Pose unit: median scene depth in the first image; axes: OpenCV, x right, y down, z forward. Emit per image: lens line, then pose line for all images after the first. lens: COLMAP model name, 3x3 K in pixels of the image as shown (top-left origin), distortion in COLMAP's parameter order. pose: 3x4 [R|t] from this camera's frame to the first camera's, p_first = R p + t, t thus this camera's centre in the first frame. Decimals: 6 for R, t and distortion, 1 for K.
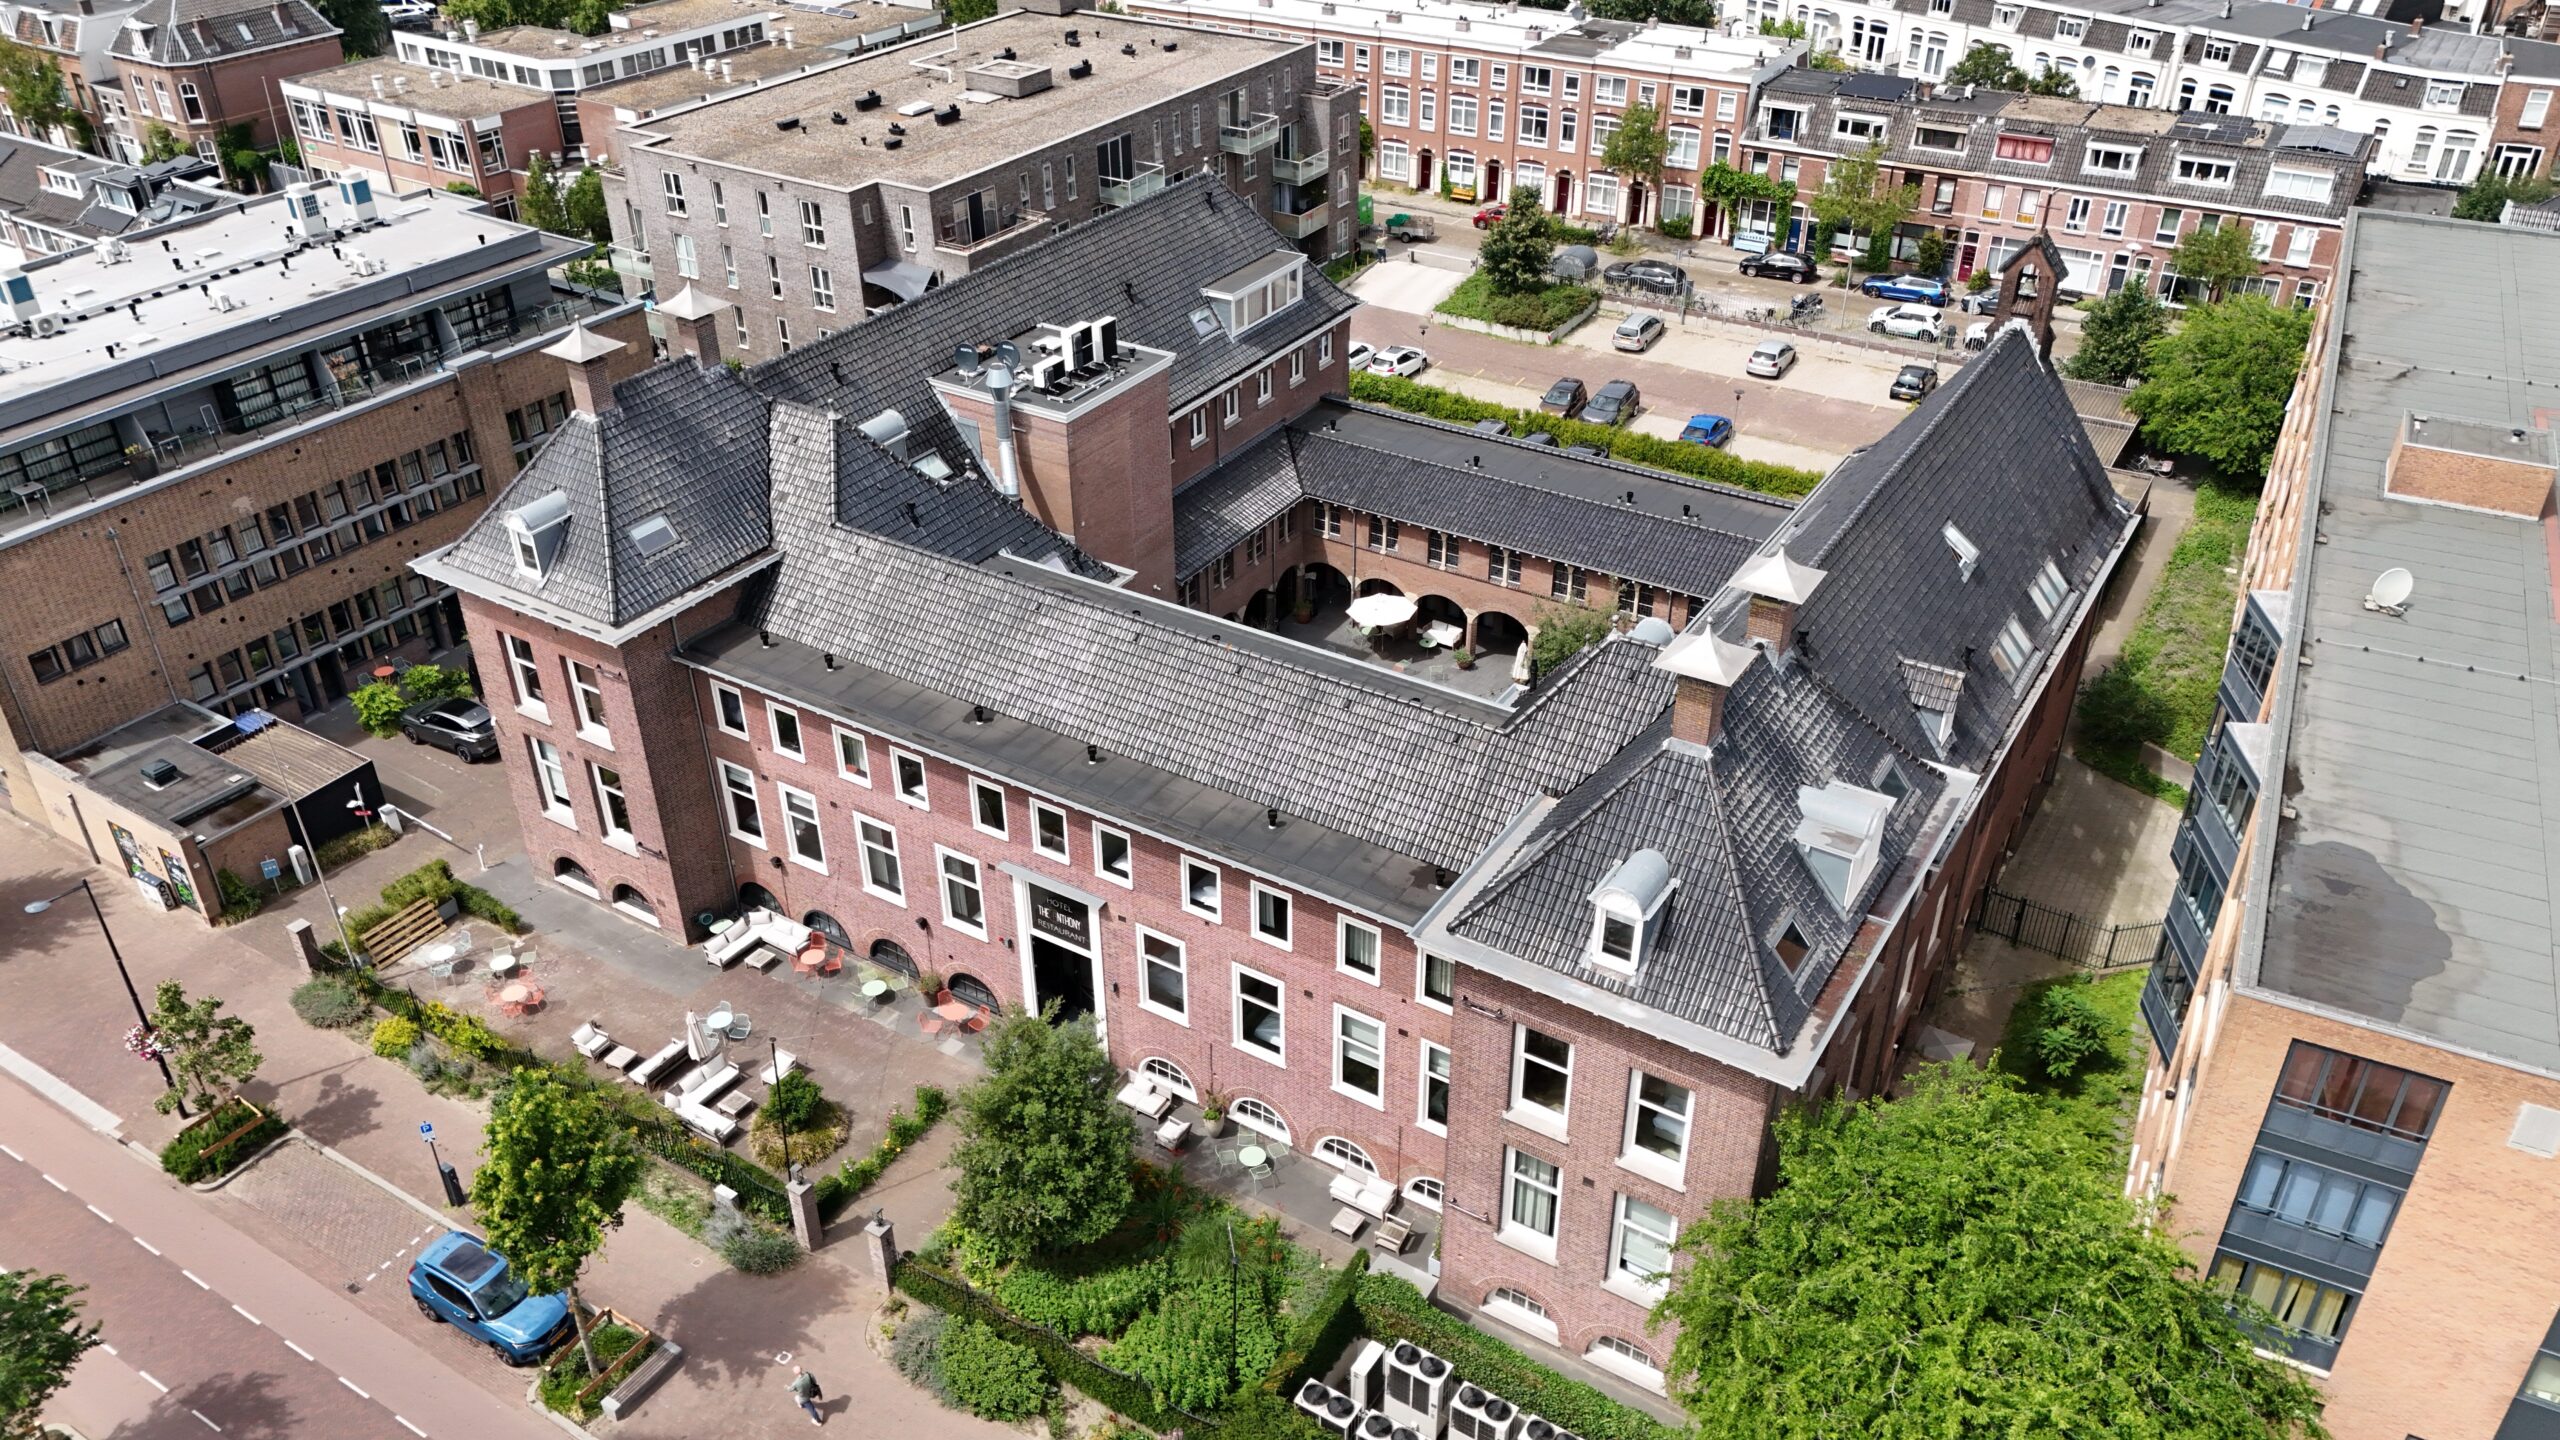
lens RADIAL K [[1891.2, 0, 1269.6], [0, 1891.2, 717.2], [0, 0, 1]] dist [0.063869, -0.045073]
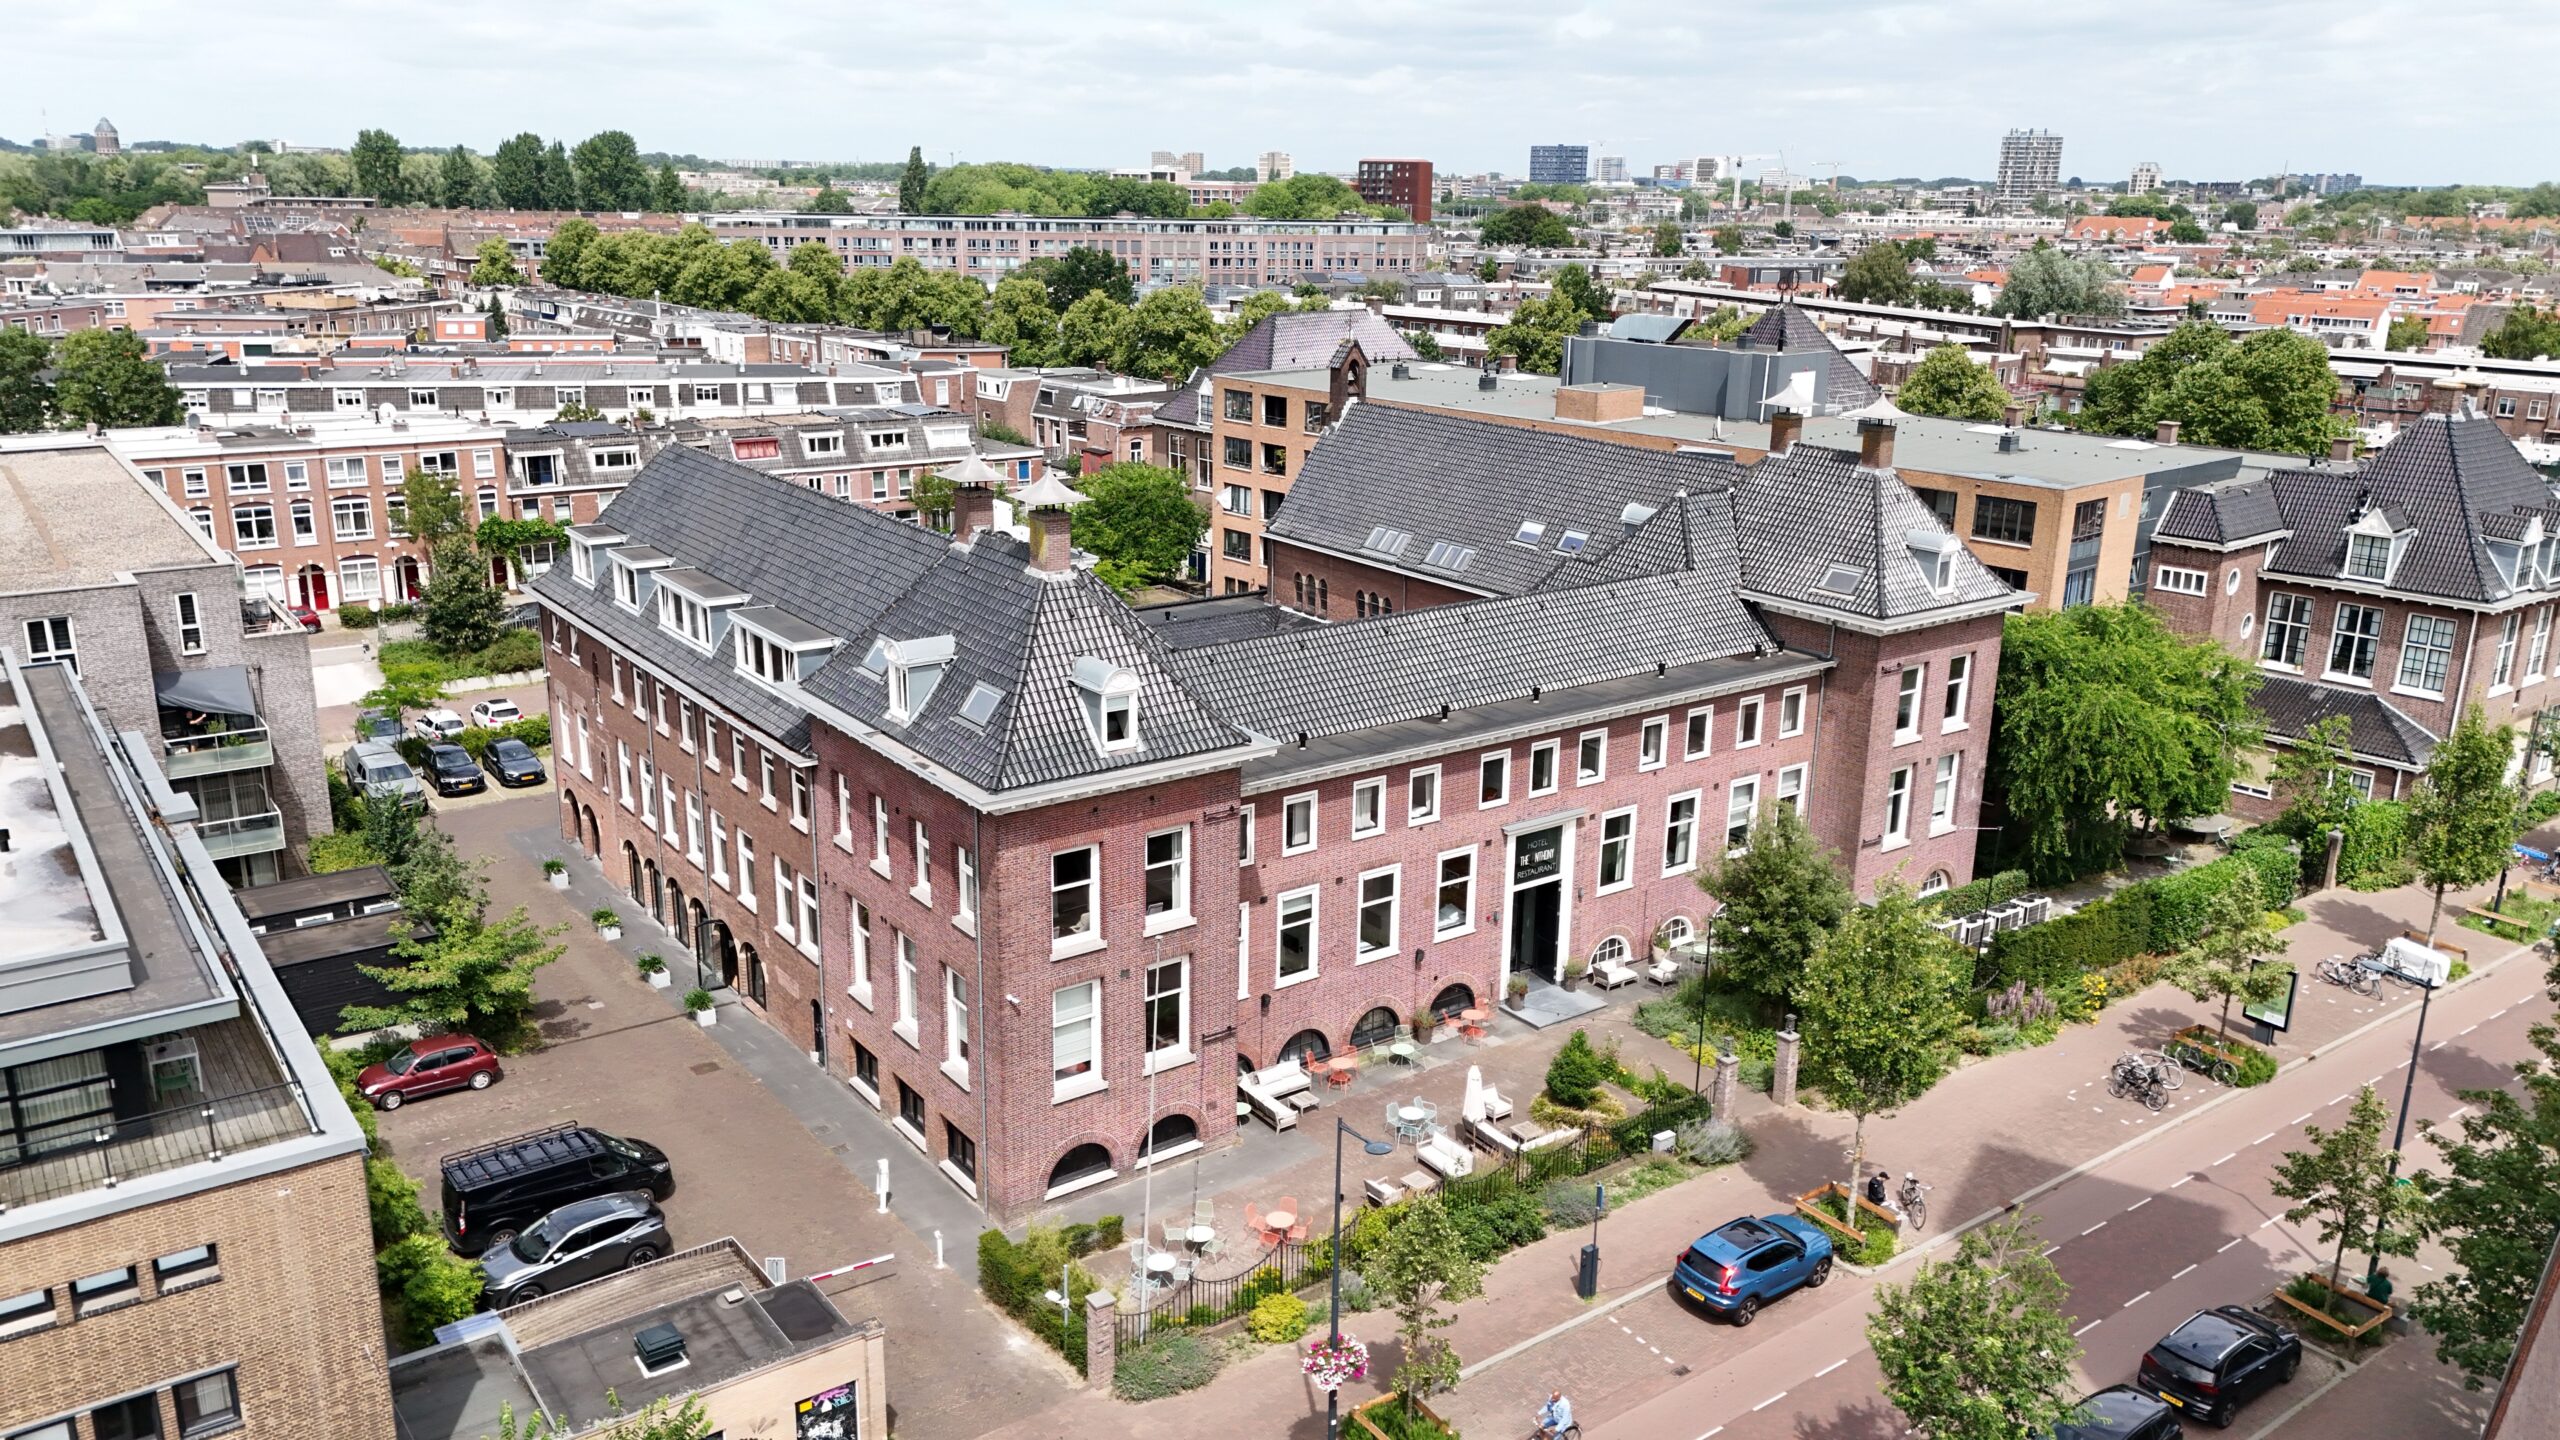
lens RADIAL K [[1891.2, 0, 1284.4], [0, 1891.2, 710.6], [0, 0, 1]] dist [0.063869, -0.045073]
pose [[0.372244, -0.241903, 0.896056, -0.592552], [0.476560, 0.878271, 0.039127, -0.045529], [-0.796445, 0.412459, 0.442213, 0.290289]]
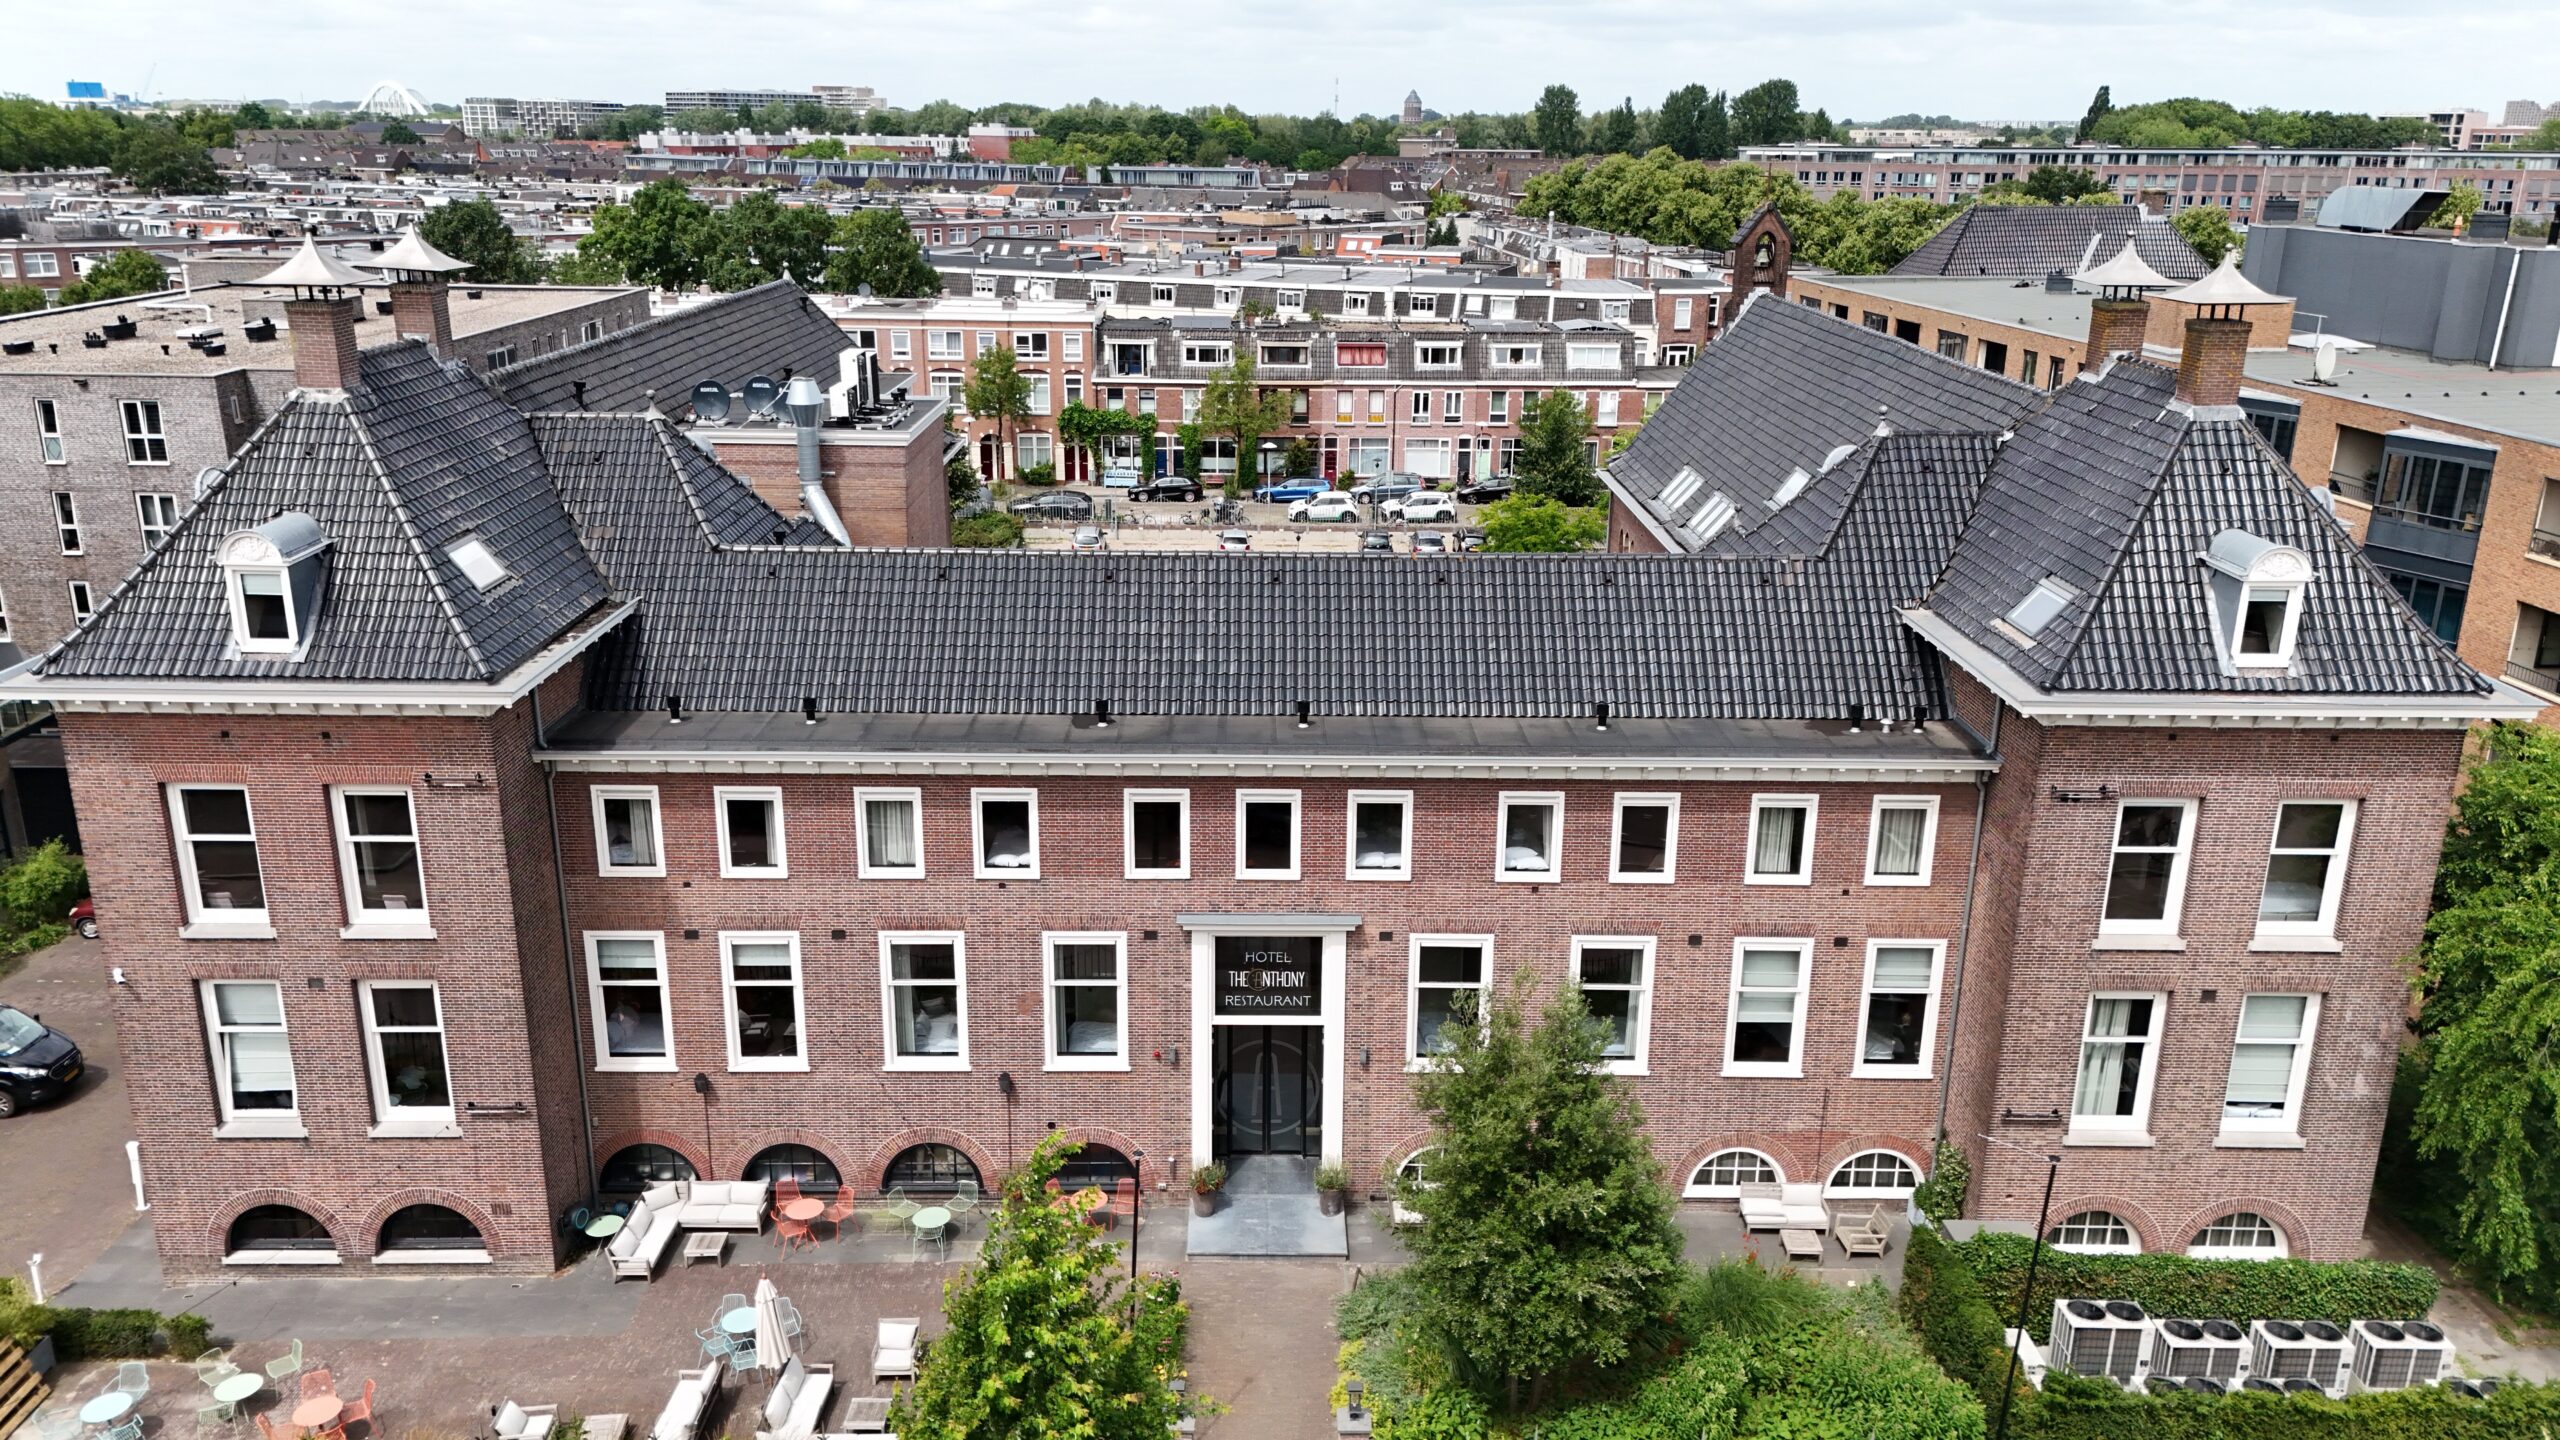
lens RADIAL K [[1891.2, 0, 1276.2], [0, 1891.2, 735.1], [0, 0, 1]] dist [0.063869, -0.045073]
pose [[0.843702, -0.150836, 0.515186, -0.227679], [0.271314, 0.947930, -0.166787, 0.069314], [-0.463202, 0.280496, 0.840694, 0.195883]]
